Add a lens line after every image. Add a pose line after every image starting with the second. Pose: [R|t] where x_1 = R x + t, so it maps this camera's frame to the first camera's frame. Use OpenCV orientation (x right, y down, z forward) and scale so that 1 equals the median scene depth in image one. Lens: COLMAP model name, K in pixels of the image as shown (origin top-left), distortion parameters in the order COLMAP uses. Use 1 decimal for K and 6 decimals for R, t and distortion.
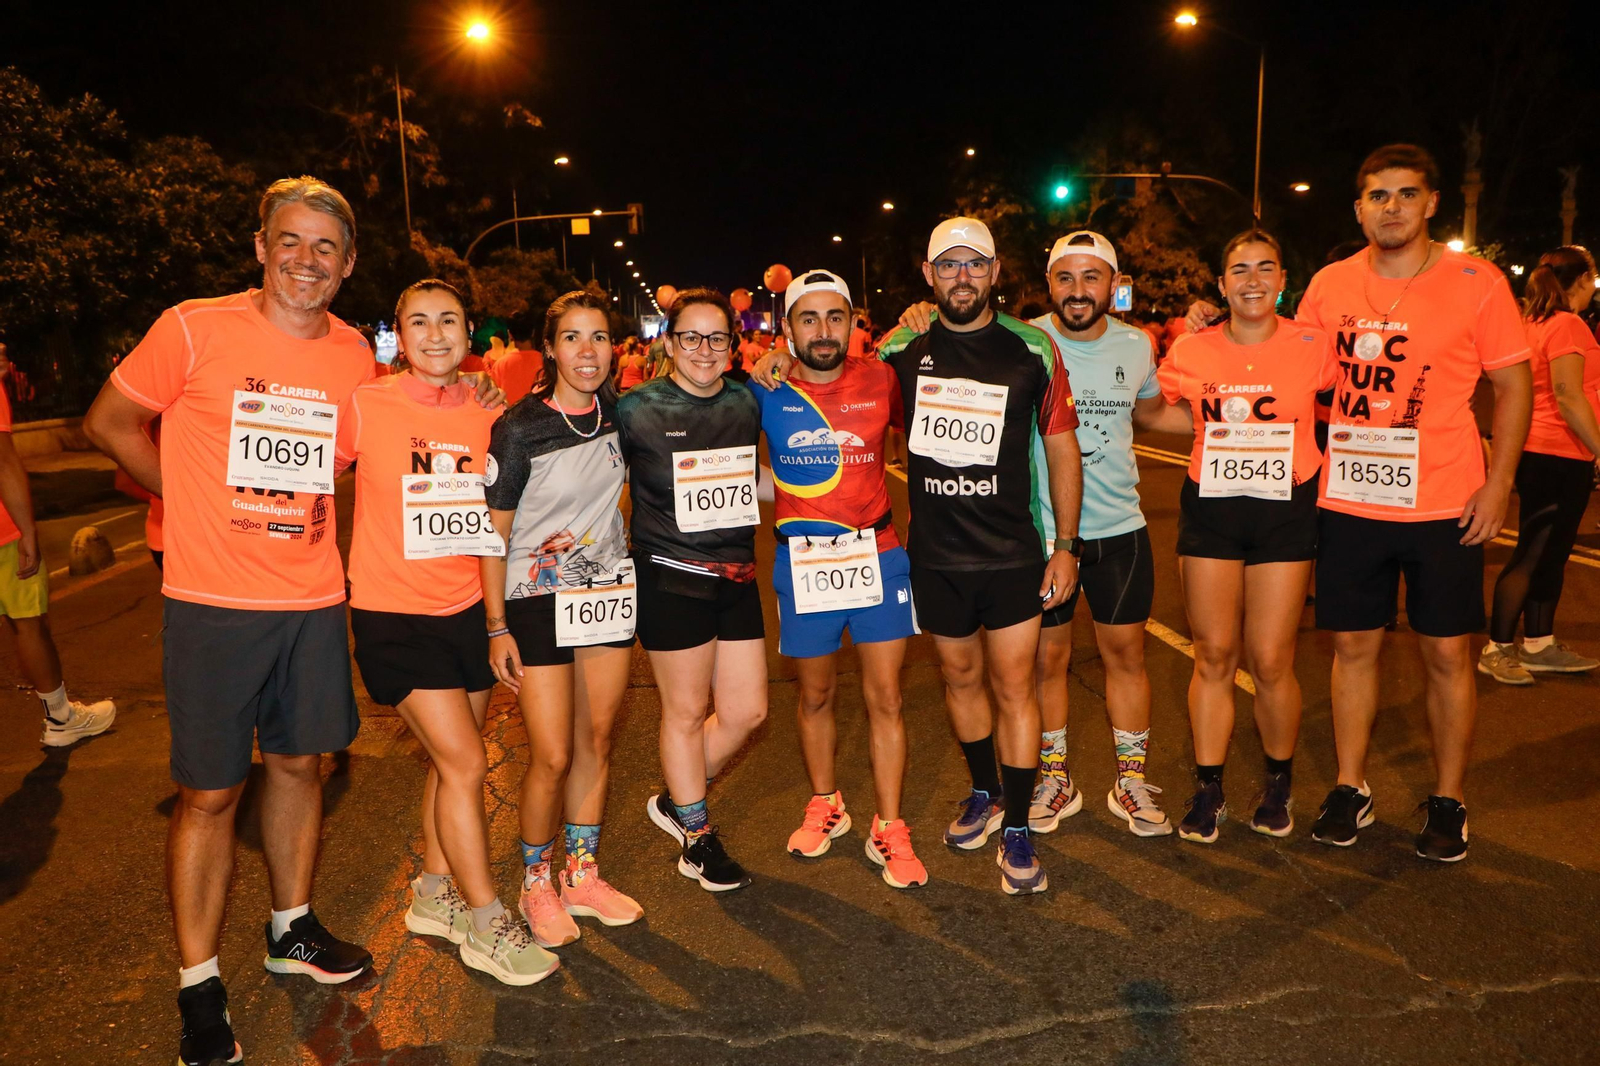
lens RADIAL K [[1289.9, 0, 772.3], [0, 1289.9, 528.0], [0, 0, 1]] dist [-0.000818, -0.002015]
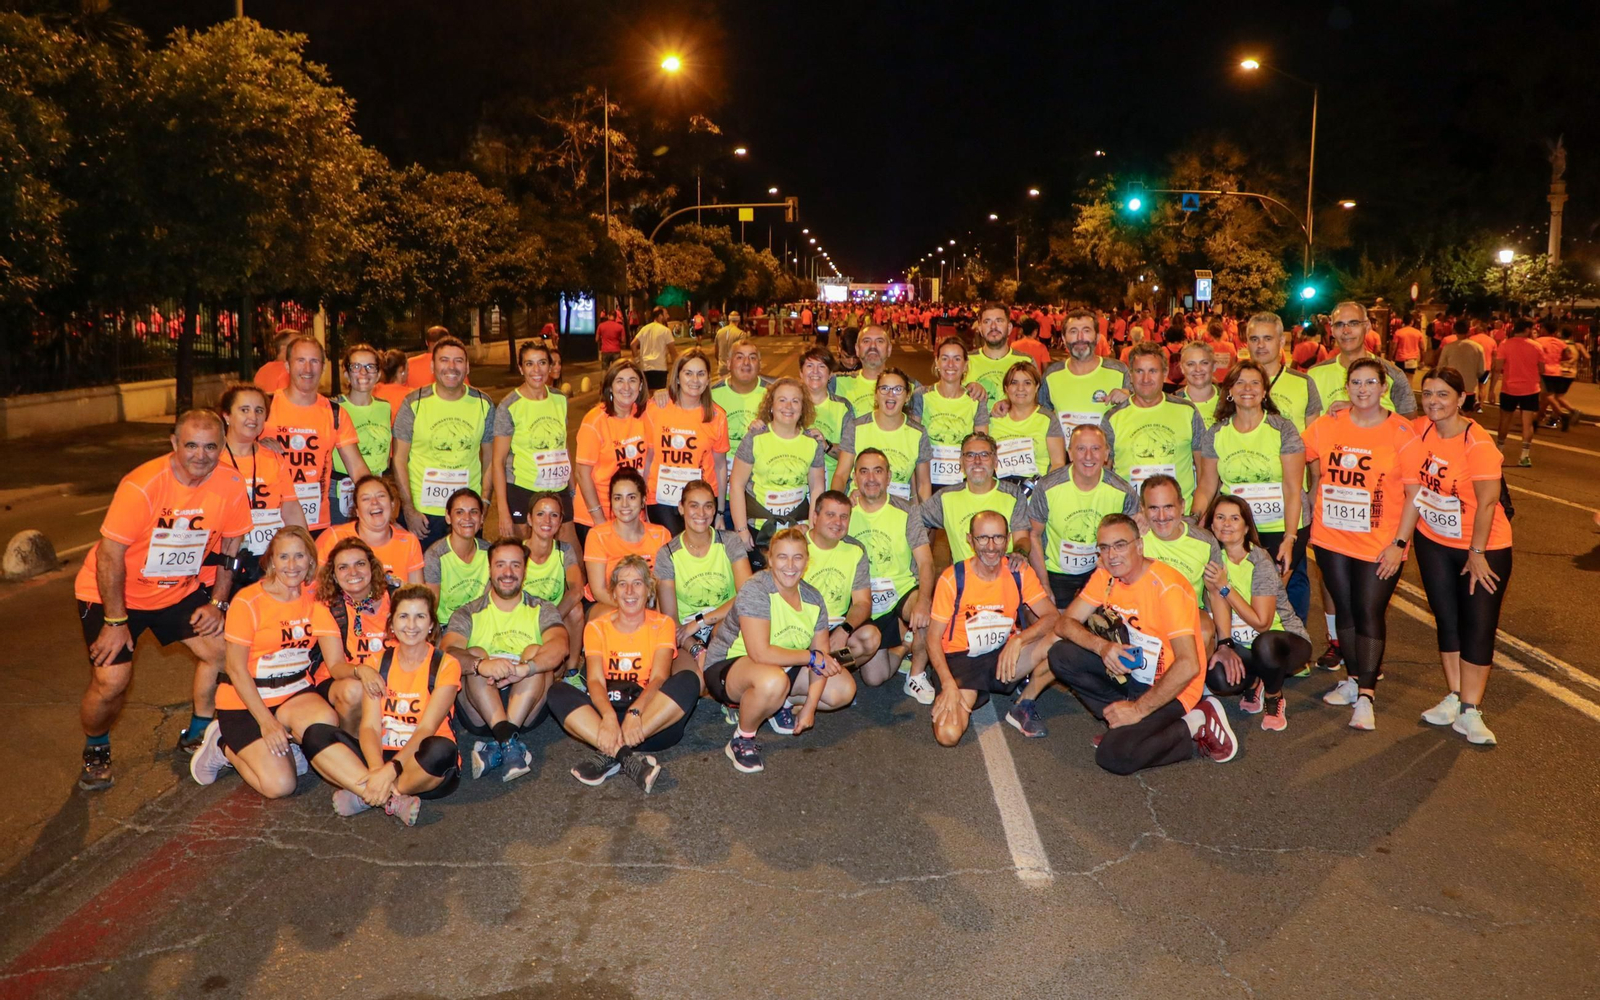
lens RADIAL K [[1290.0, 0, 818.9], [0, 1290.0, 388.4], [0, 0, 1]] dist [-0.010100, -0.006350]
pose [[0.993478, 0.044914, -0.104810, 0.053463], [-0.052572, 0.996055, -0.071489, 0.012171], [0.101186, 0.076533, 0.991919, -0.182656]]
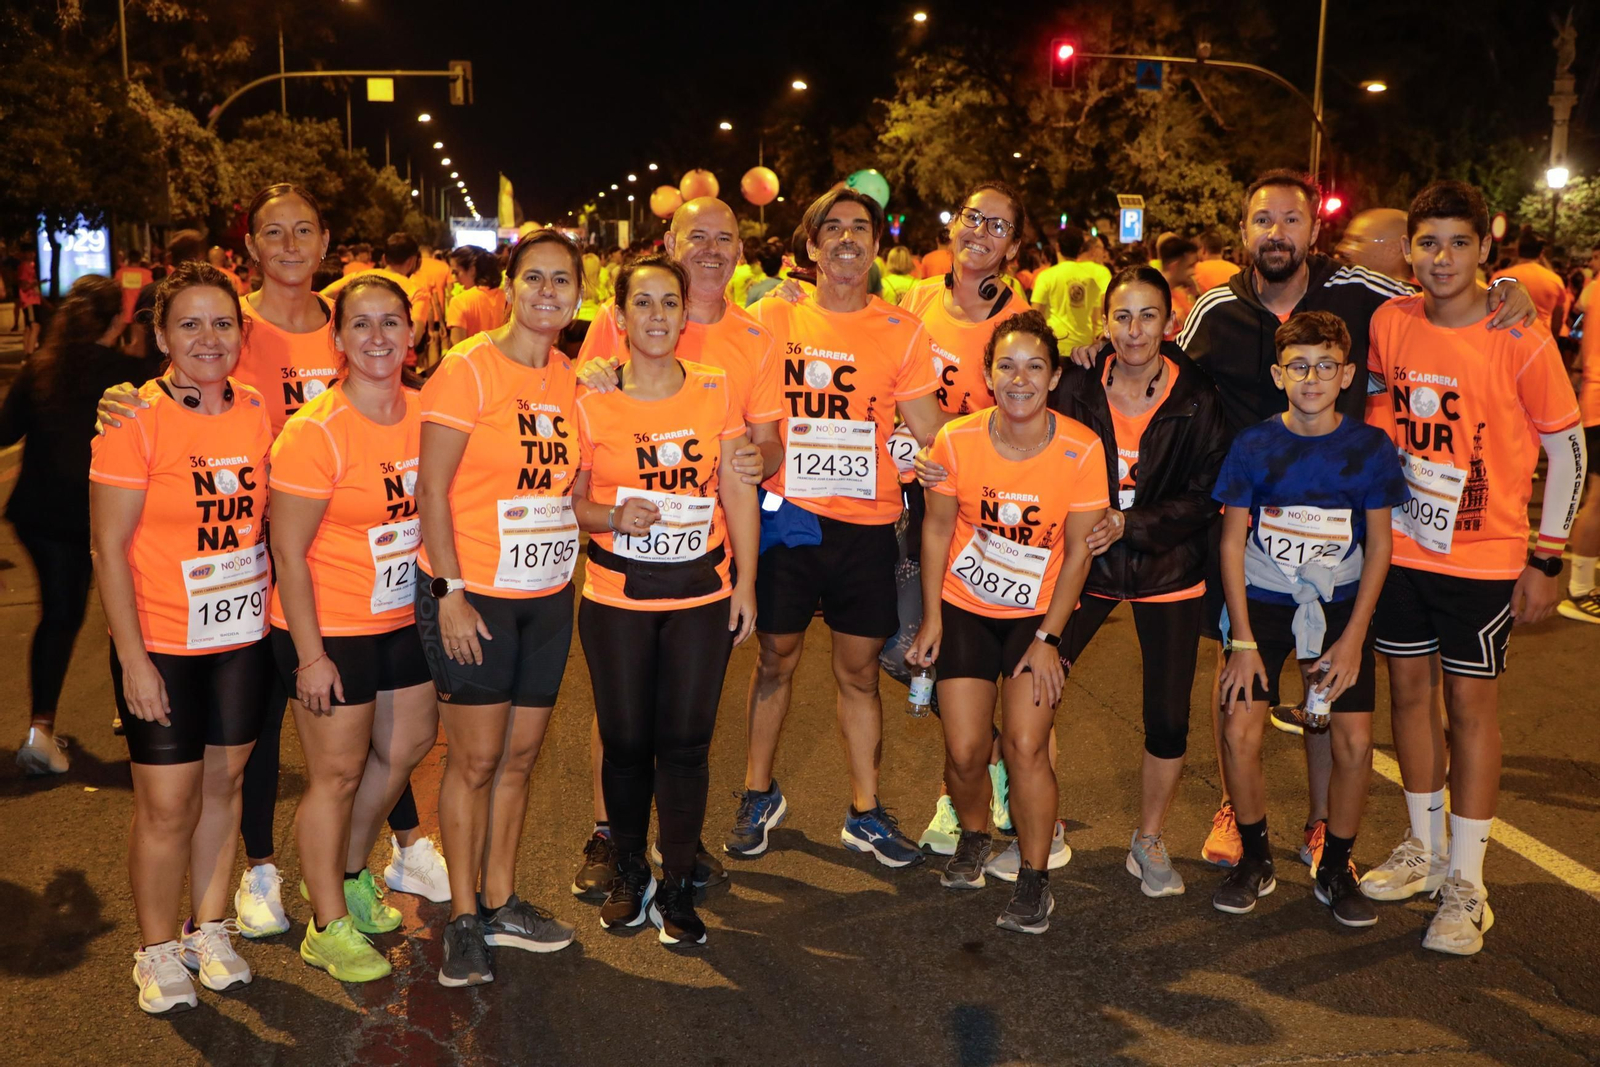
lens RADIAL K [[1701.2, 0, 806.6], [0, 1701.2, 517.3], [0, 0, 1]] dist [0.005813, 0.000000]
pose [[0.993403, 0.024047, 0.112130, -0.016931], [-0.024607, 0.999691, 0.003617, -0.010856], [-0.112008, -0.006353, 0.993687, 0.054965]]
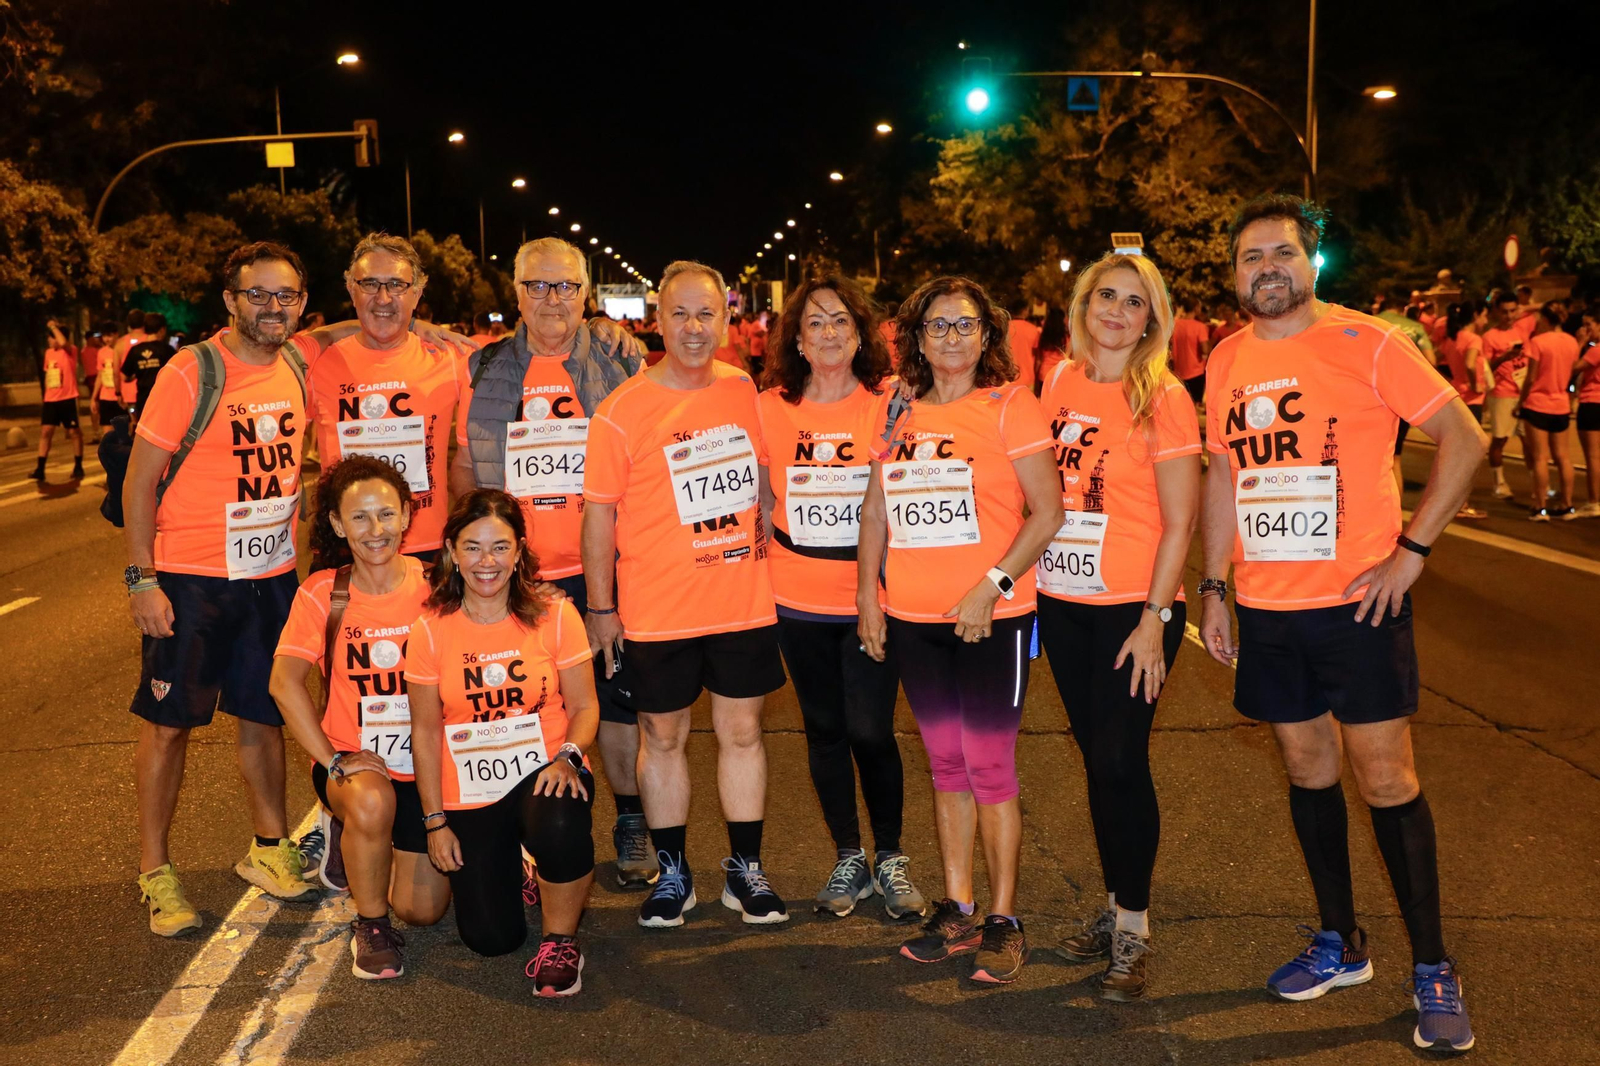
lens RADIAL K [[1782.1, 0, 804.5], [0, 1782.1, 536.0], [0, 0, 1]] dist [0.009568, 0.000000]
pose [[0.999484, 0.008312, -0.031033, 0.141990], [-0.008997, 0.999718, -0.021999, -0.025373], [0.030841, 0.022267, 0.999276, 0.118771]]
